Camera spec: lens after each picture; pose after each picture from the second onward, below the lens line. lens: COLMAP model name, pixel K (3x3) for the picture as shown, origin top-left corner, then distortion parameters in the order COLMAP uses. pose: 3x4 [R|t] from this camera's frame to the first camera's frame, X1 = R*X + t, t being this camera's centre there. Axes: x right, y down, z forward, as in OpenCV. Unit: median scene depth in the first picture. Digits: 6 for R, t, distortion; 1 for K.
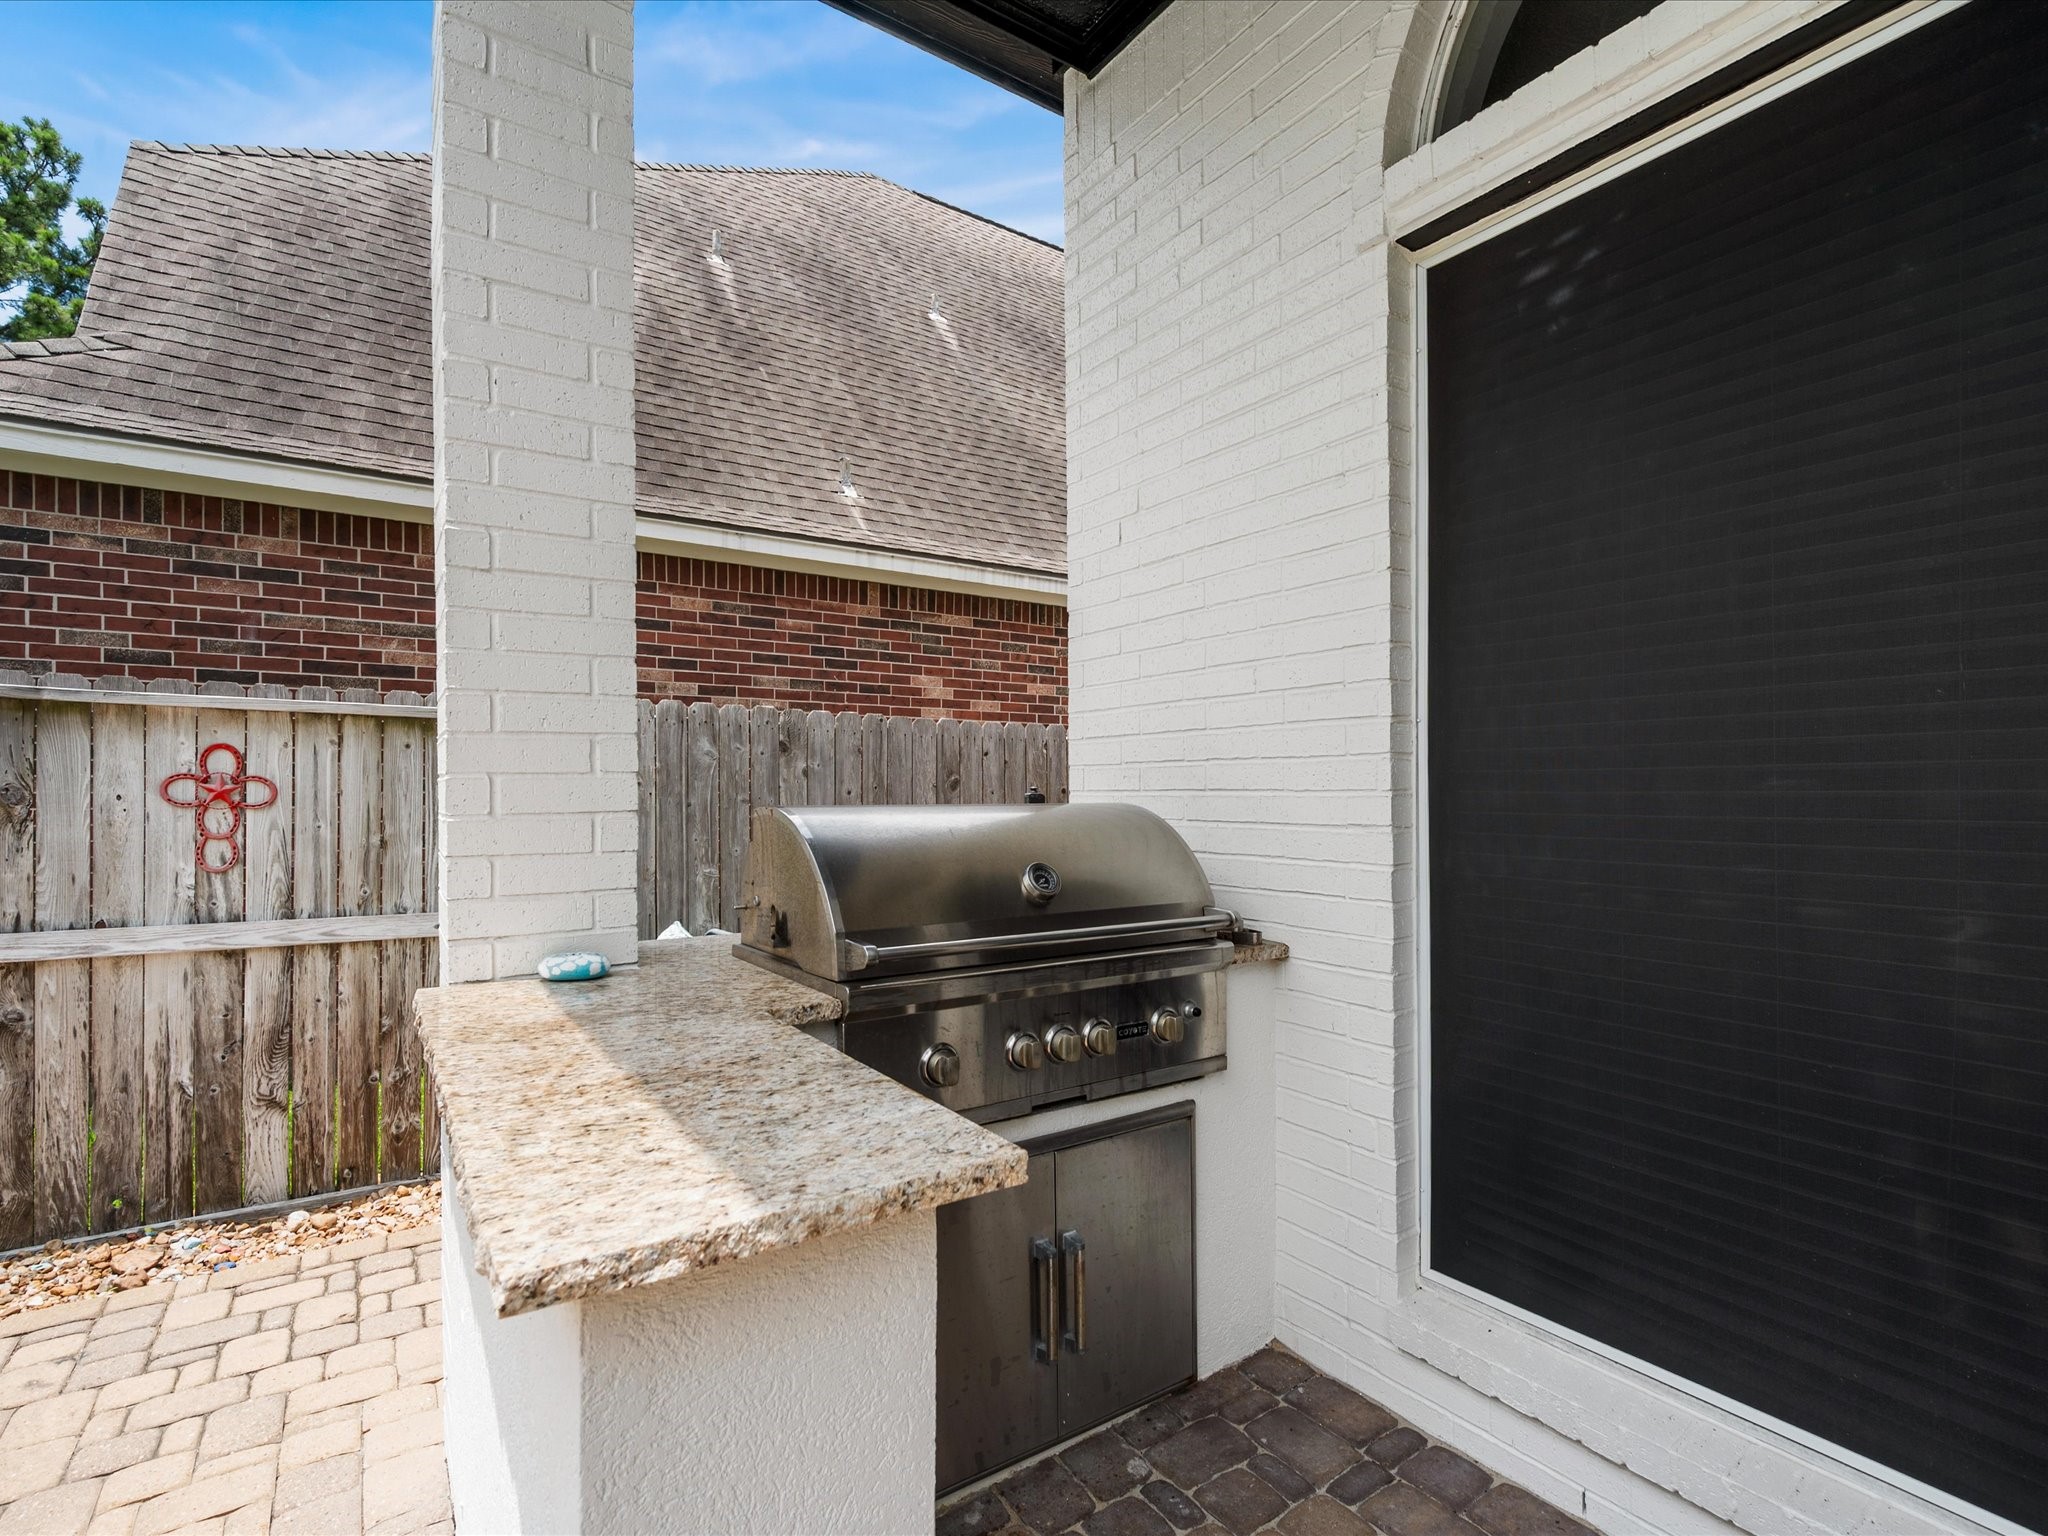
lens RADIAL K [[962.1, 0, 1043.7], [0, 962.1, 782.5], [0, 0, 1]] dist [-0.000468, -0.000324]
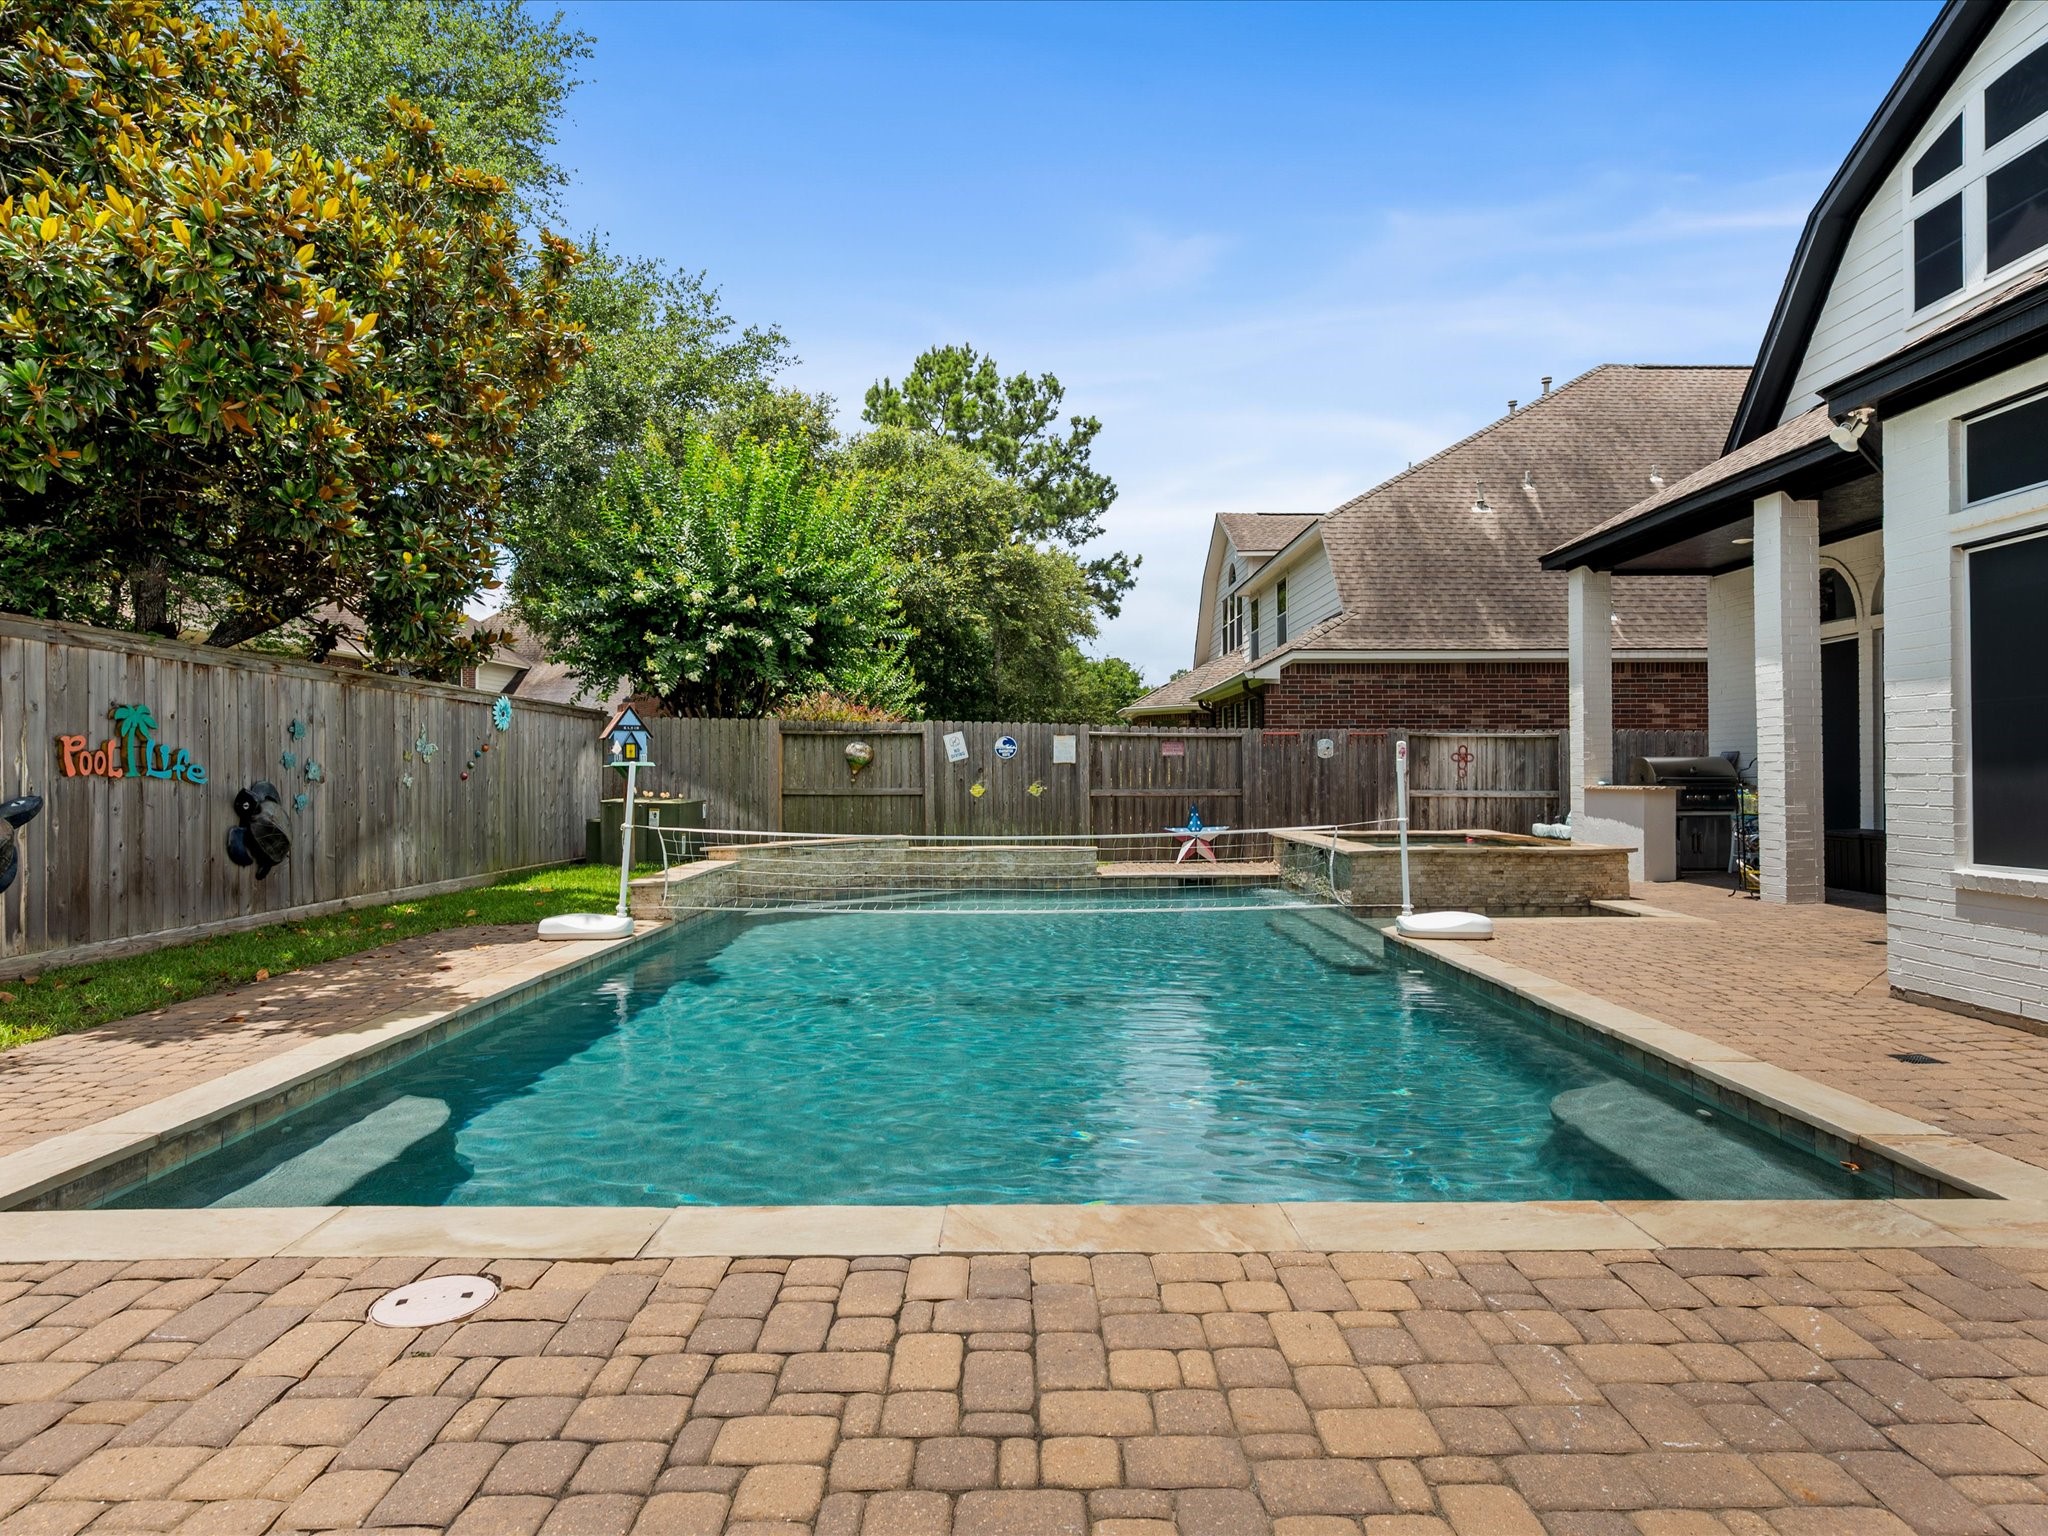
lens RADIAL K [[1117.9, 0, 1026.1], [0, 1117.9, 775.7], [0, 0, 1]] dist [0.000306, -0.001025]
pose [[0.823420, -0.000313, -0.567432, 0.185079], [0.007483, 0.999919, 0.010308, 0.016058], [0.567383, -0.012734, 0.823356, -2.510001]]
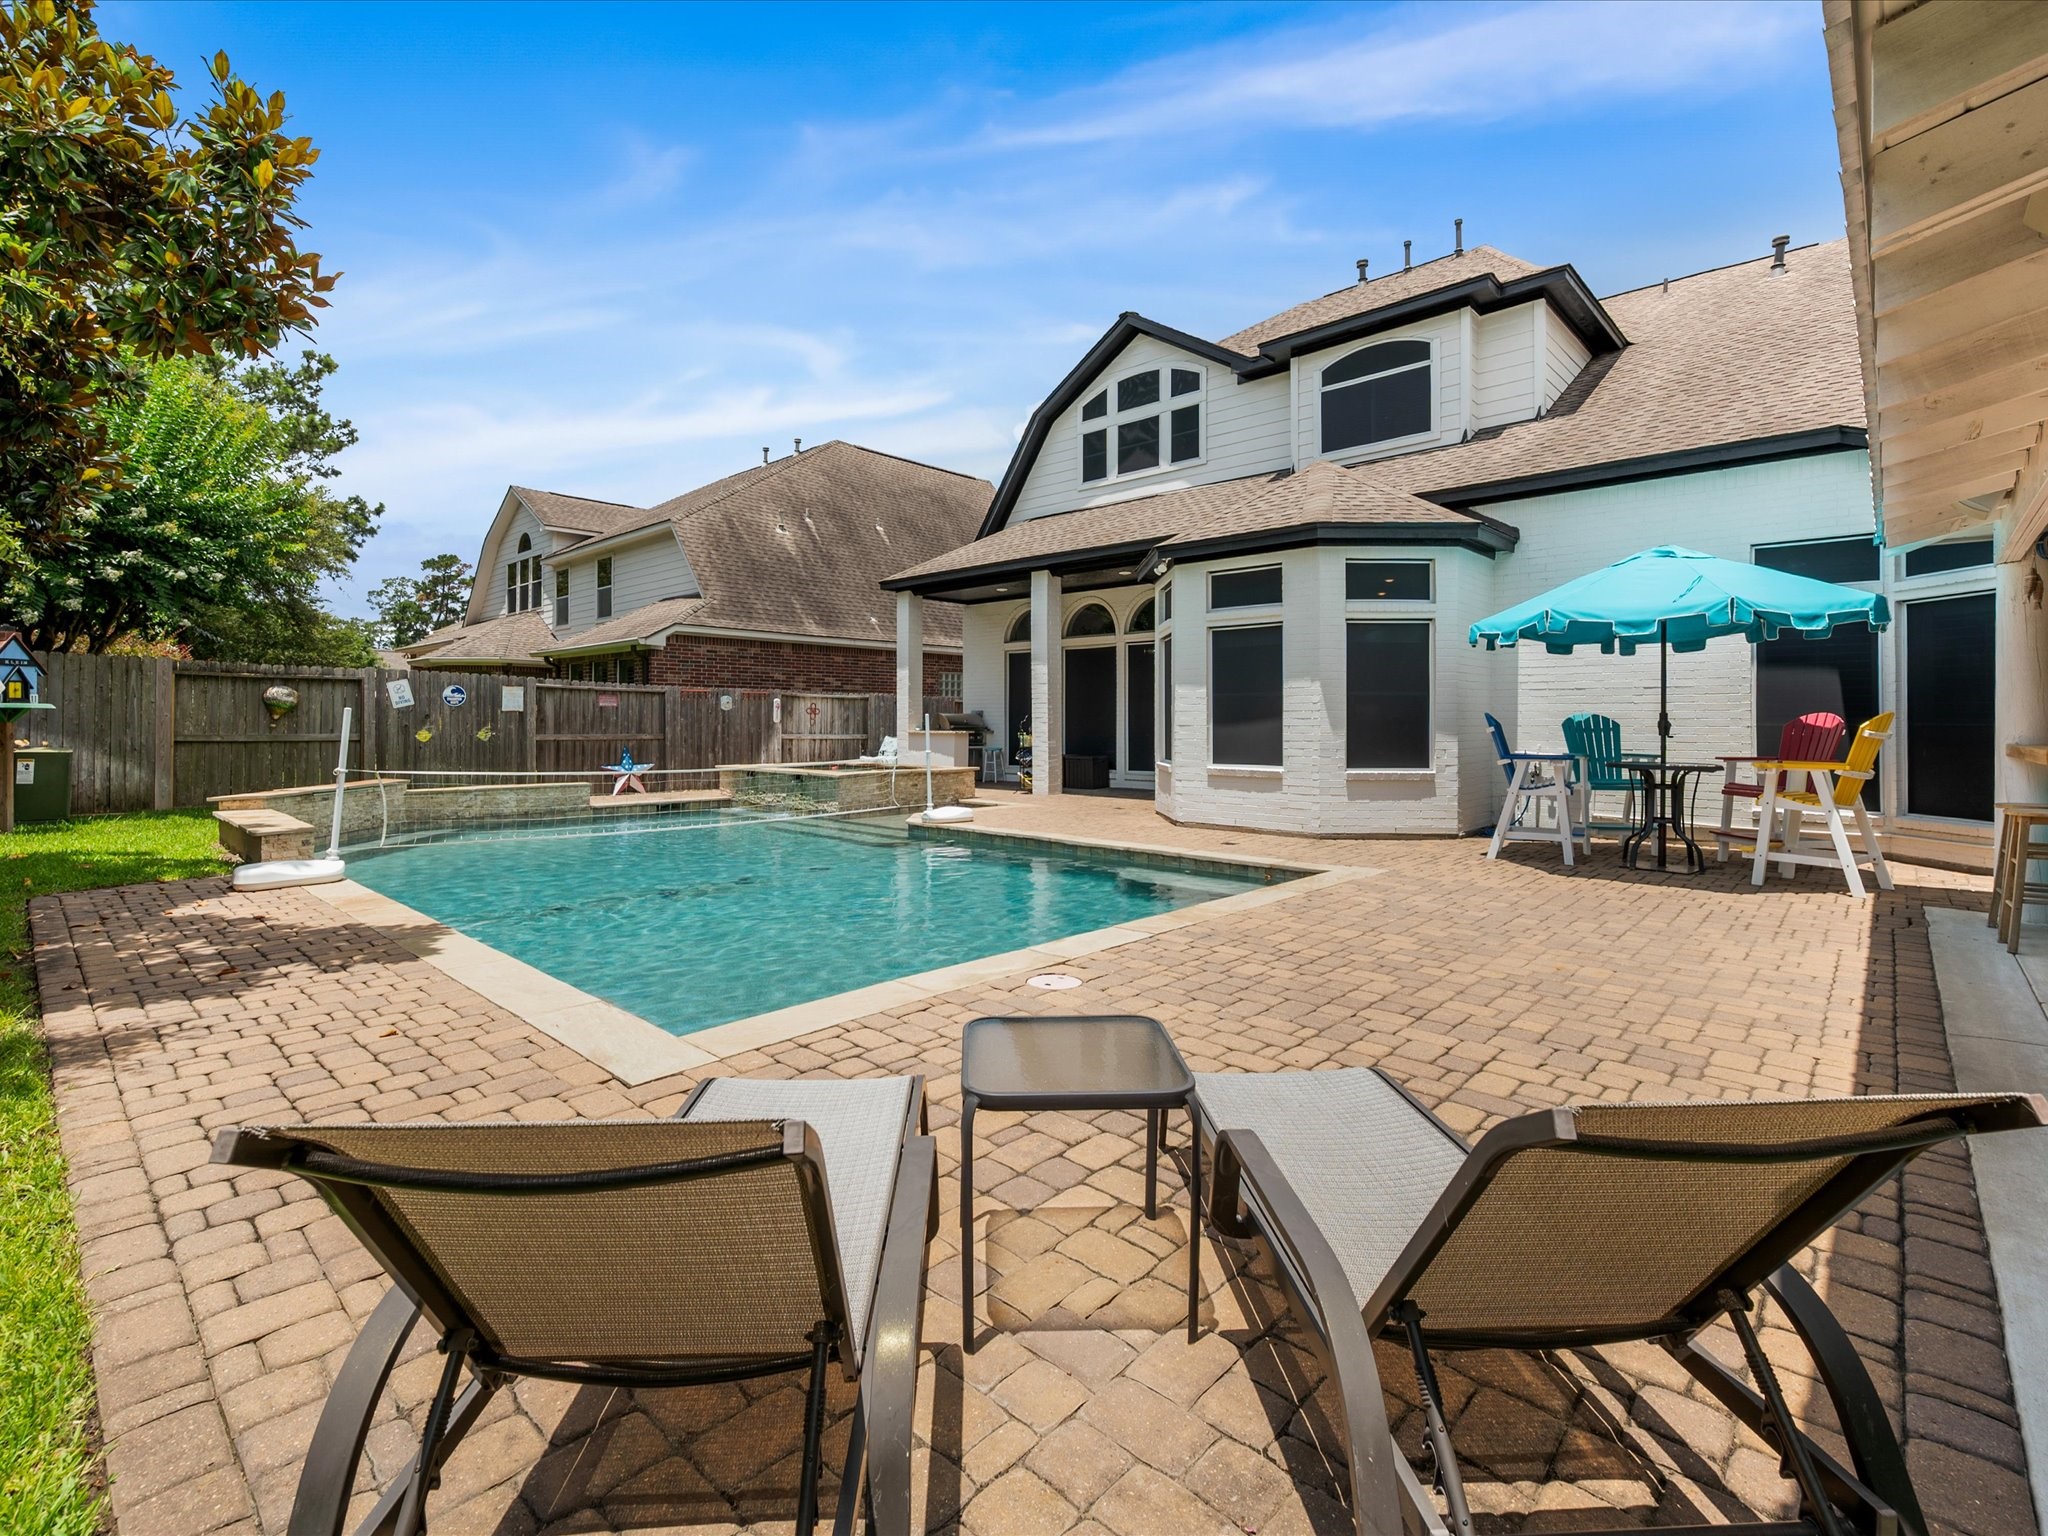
lens RADIAL K [[953.1, 0, 1018.0], [0, 953.1, 716.0], [0, 0, 1]] dist [-0.002180, -0.000340]
pose [[0.977969, 0.006771, 0.208642, -0.552766], [-0.007552, 0.999967, 0.002947, 0.008597], [-0.208615, -0.004458, 0.977988, -3.112242]]
